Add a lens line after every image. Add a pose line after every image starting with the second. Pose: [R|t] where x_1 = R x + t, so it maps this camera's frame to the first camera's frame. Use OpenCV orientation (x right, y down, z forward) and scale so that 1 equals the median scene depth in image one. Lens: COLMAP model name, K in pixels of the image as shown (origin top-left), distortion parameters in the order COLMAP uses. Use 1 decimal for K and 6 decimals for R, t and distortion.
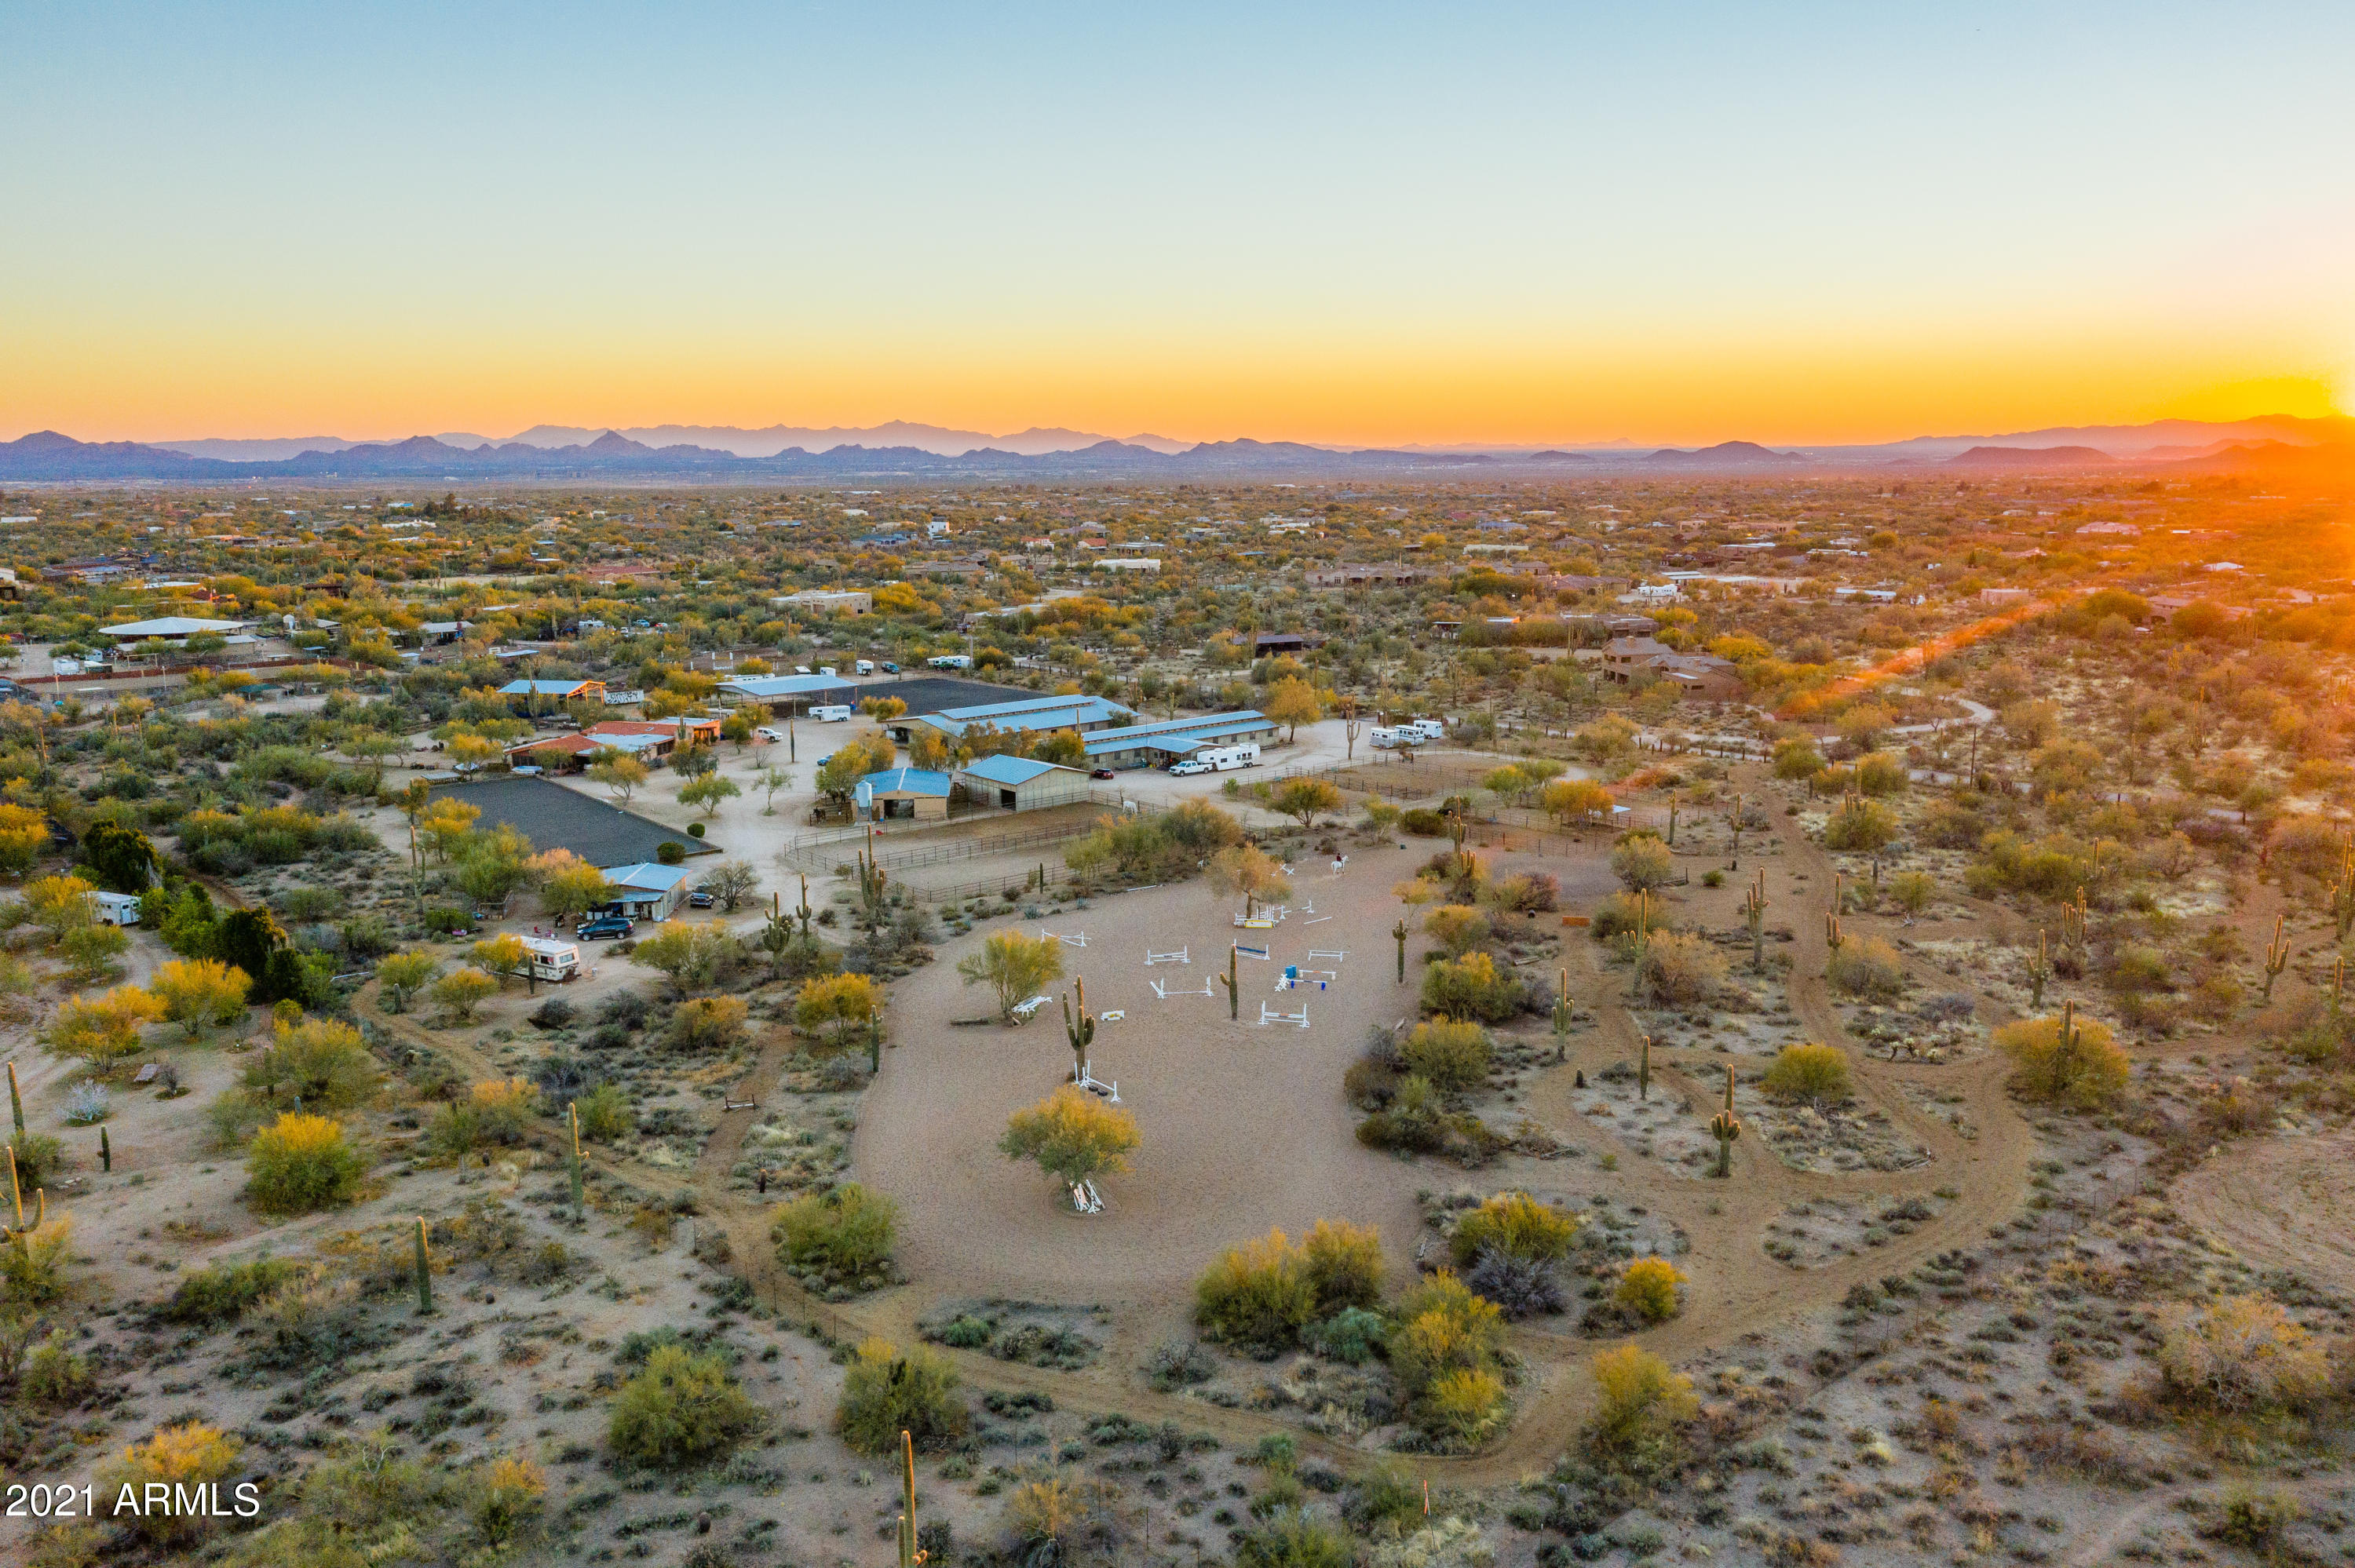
lens RADIAL K [[1886.1, 0, 1177.5], [0, 1886.1, 784.0], [0, 0, 1]] dist [-0.002155, 0.003737]
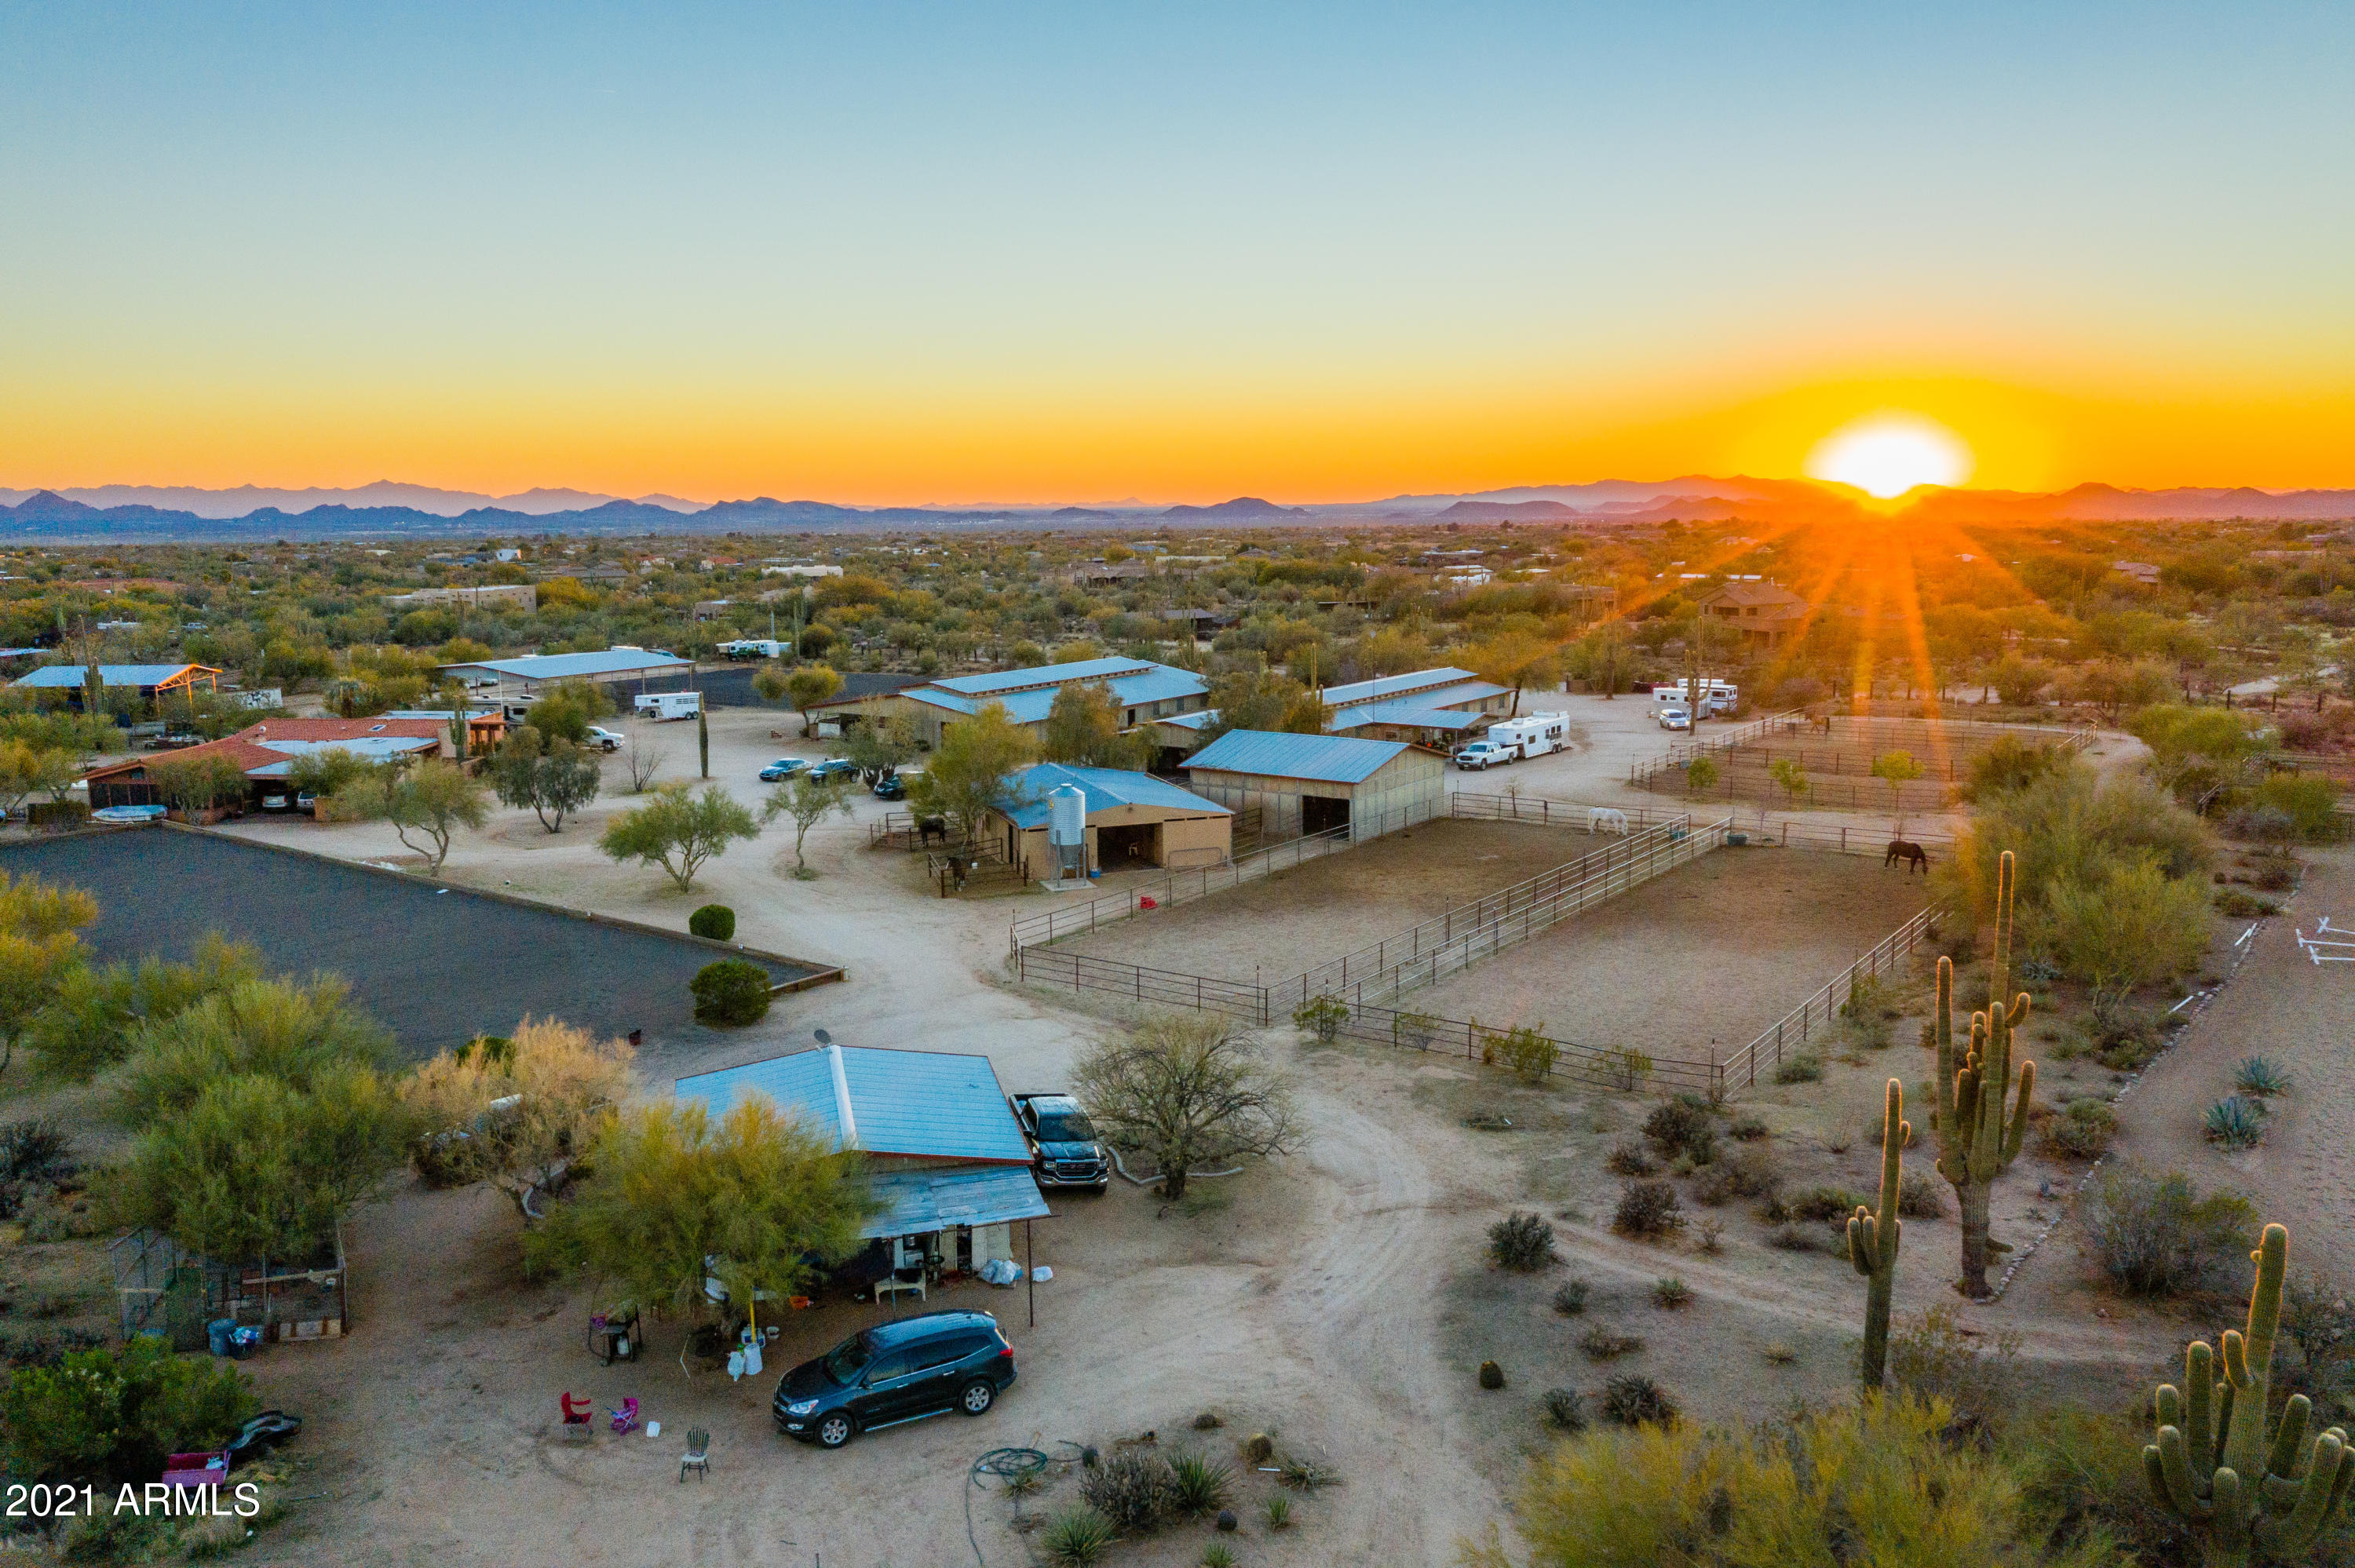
lens RADIAL K [[1886.1, 0, 1177.5], [0, 1886.1, 784.0], [0, 0, 1]] dist [-0.002155, 0.003737]
pose [[0.969040, -0.041969, 0.243309, -0.210293], [0.049340, 0.998487, -0.024278, 0.008544], [-0.241922, 0.035531, 0.969645, 0.498477]]
